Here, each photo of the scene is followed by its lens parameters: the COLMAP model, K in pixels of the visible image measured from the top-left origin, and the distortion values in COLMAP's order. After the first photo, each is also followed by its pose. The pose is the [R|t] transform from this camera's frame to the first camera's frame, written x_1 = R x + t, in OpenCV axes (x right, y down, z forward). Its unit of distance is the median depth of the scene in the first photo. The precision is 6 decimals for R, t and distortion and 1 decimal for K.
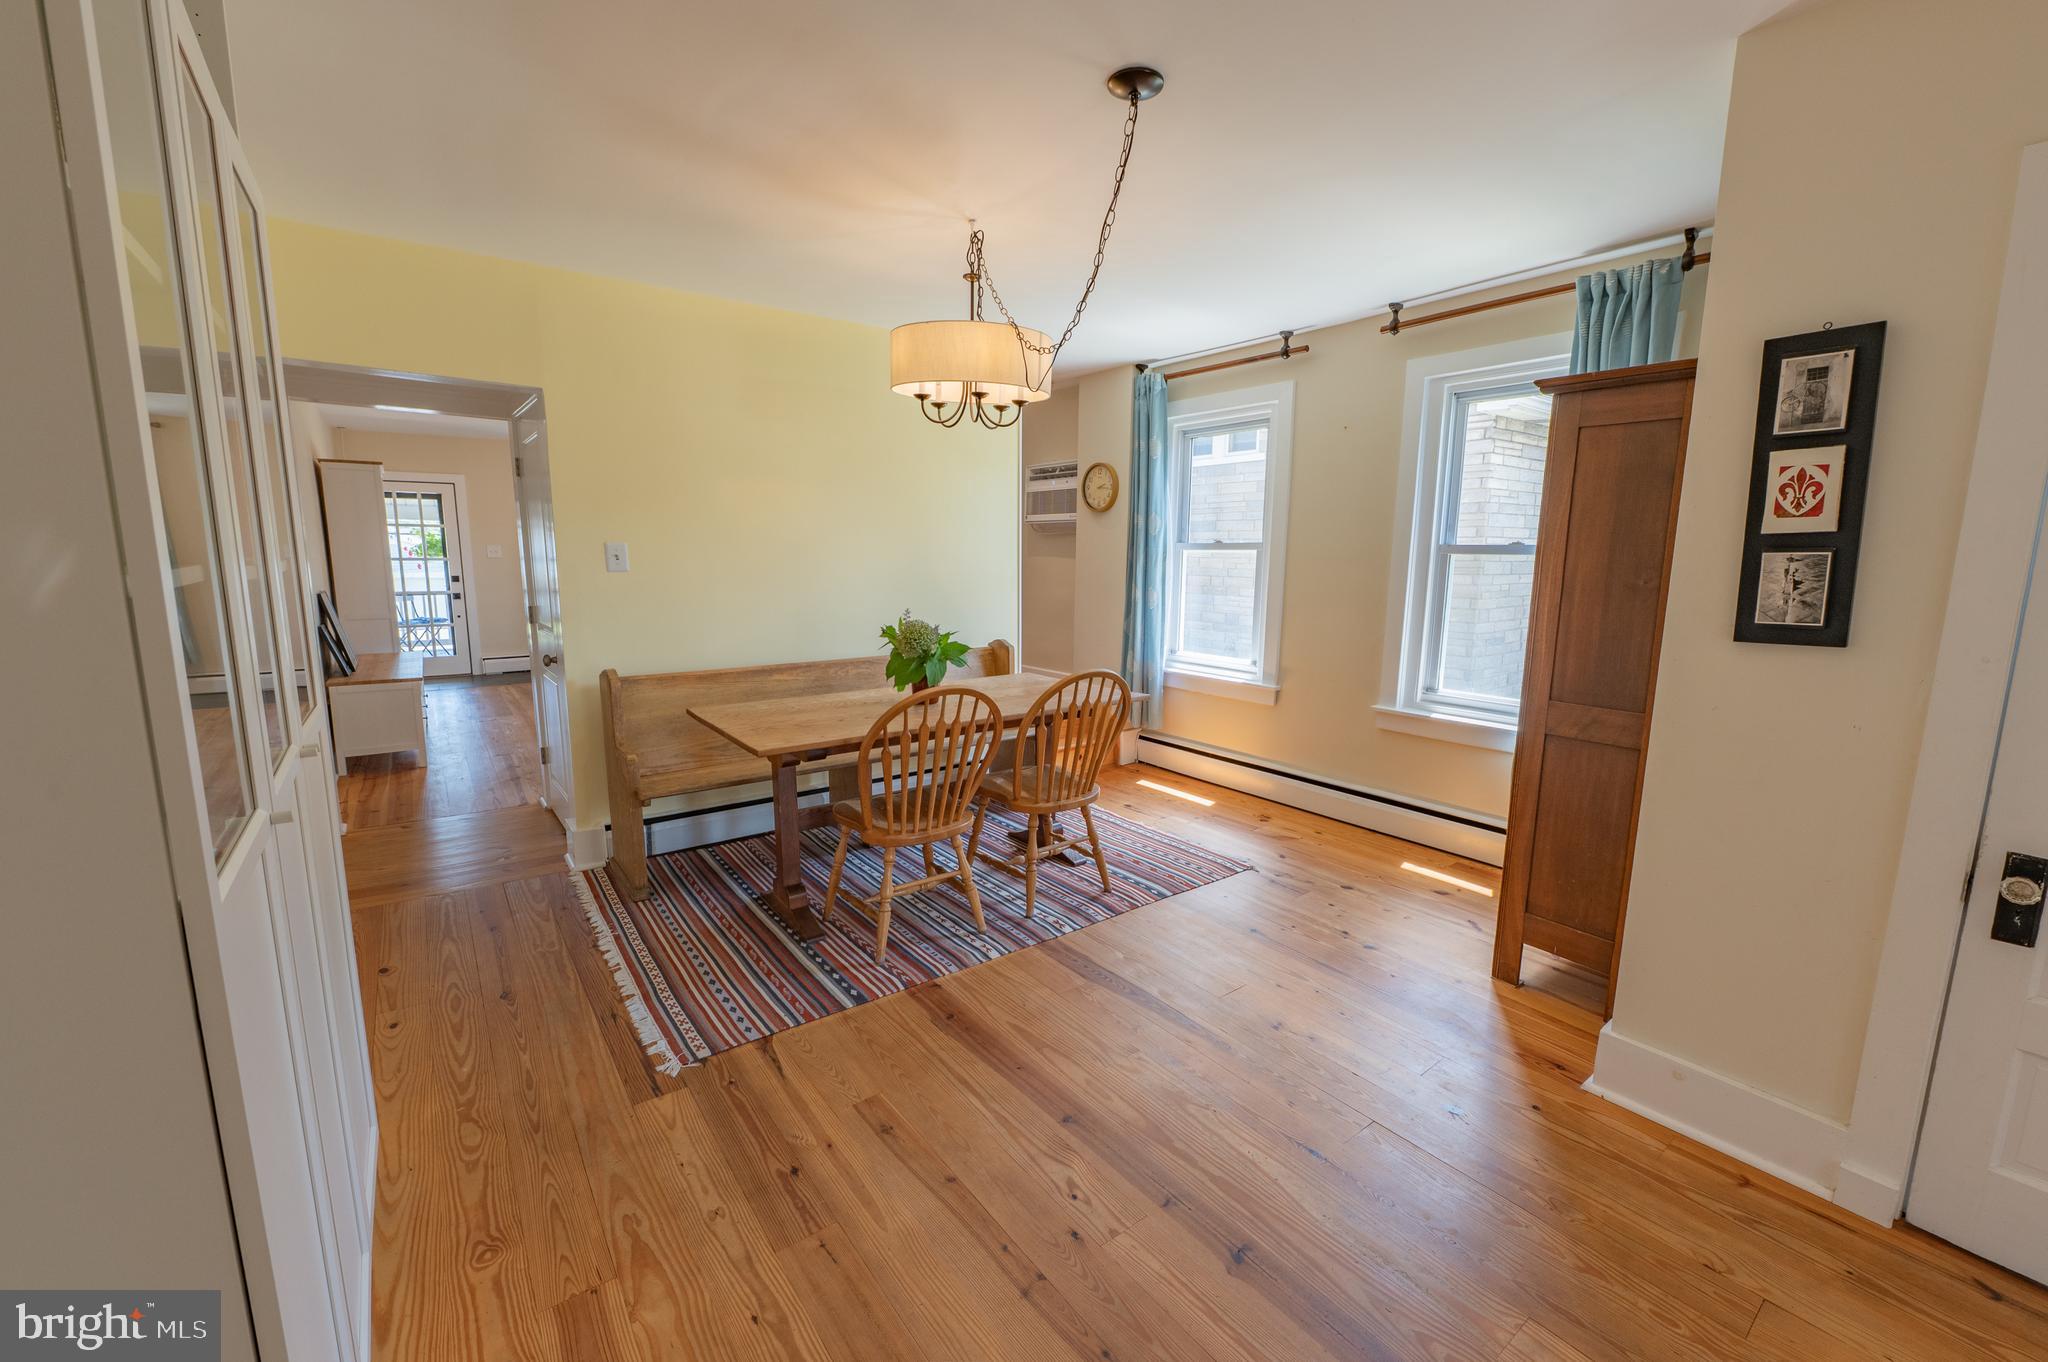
lens RADIAL K [[807.0, 0, 1016.8], [0, 807.0, 671.8], [0, 0, 1]] dist [-0.007809, -0.000212]
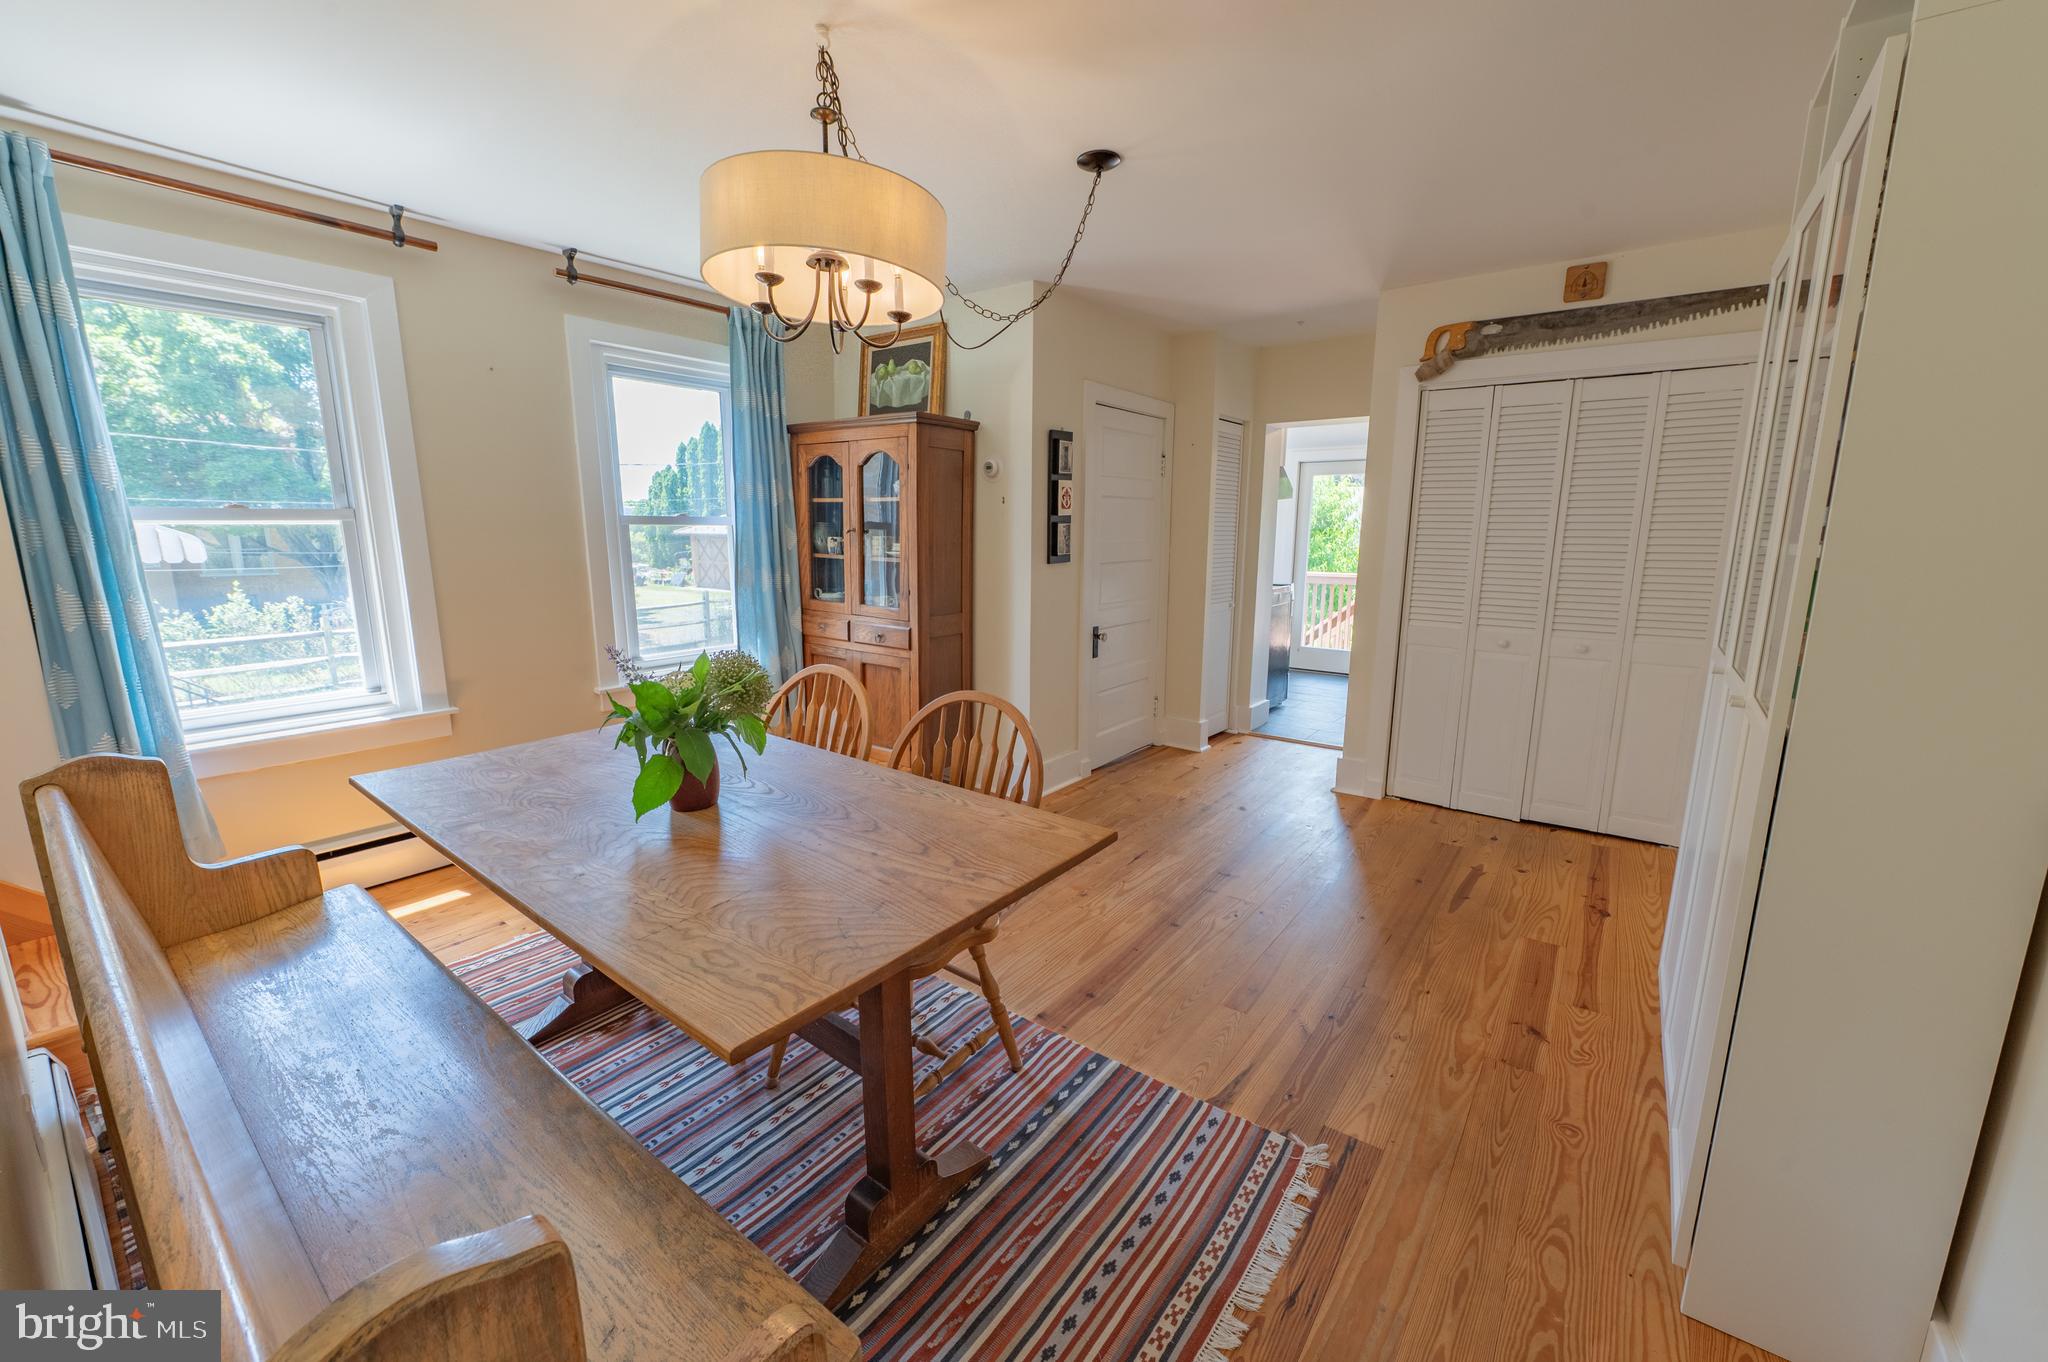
lens RADIAL K [[807.0, 0, 1005.9], [0, 807.0, 678.5], [0, 0, 1]] dist [-0.007809, -0.000212]
pose [[-0.263716, -0.190823, 0.945537, -0.900620], [0.138146, 0.962661, 0.232809, -0.194398], [-0.954657, 0.192017, -0.227508, 1.213962]]
